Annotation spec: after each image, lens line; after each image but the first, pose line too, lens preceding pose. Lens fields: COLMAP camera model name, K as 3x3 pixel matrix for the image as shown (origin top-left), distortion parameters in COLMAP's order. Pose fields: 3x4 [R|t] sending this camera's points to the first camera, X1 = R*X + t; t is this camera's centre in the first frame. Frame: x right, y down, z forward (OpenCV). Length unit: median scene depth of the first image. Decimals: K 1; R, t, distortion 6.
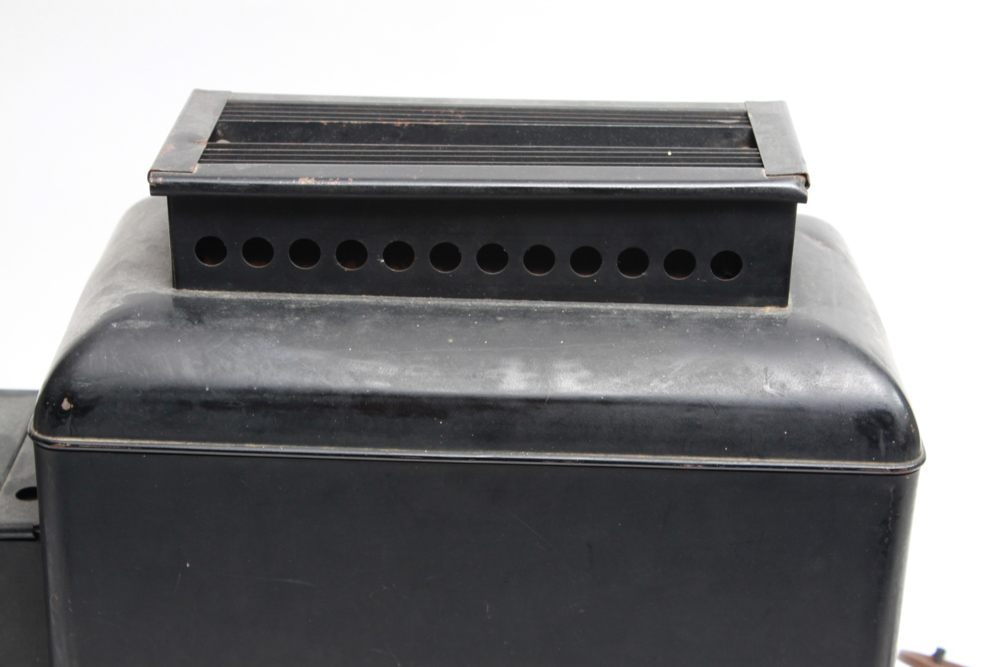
lens RADIAL K [[2190.4, 0, 500.0], [0, 2190.4, 333.5], [0, 0, 1]] dist [0.030073, 0.069992]
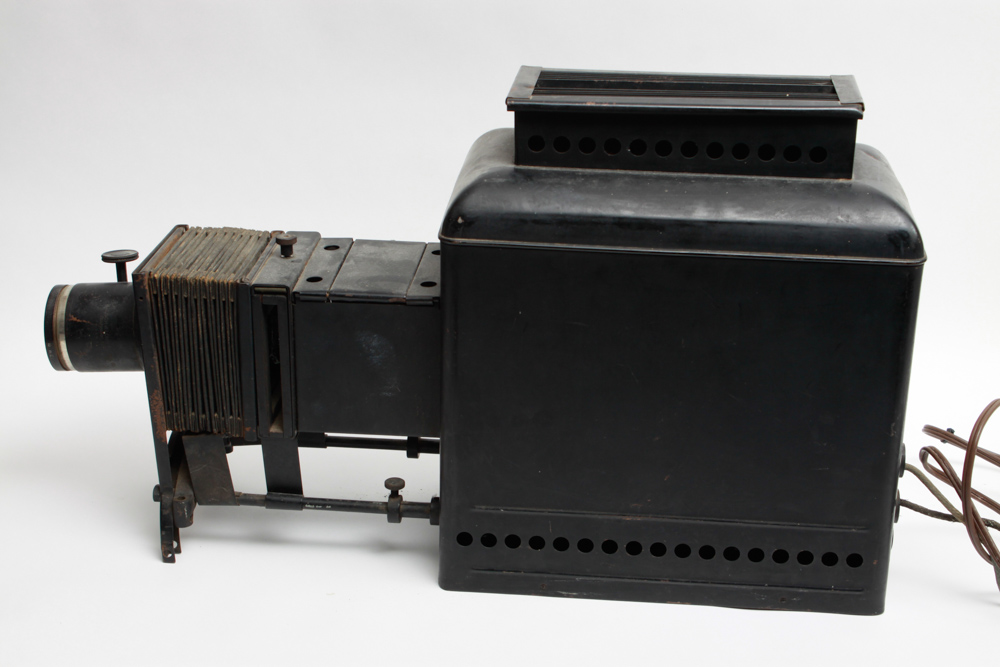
lens RADIAL K [[1866.9, 0, 500.0], [0, 1866.9, 333.5], [0, 0, 1]] dist [0.038405, -0.026615]
pose [[0.997297, 0.019157, -0.070939, -0.048476], [-0.023082, 0.998223, -0.054931, 0.212823], [0.069761, 0.056419, 0.995967, -0.571693]]
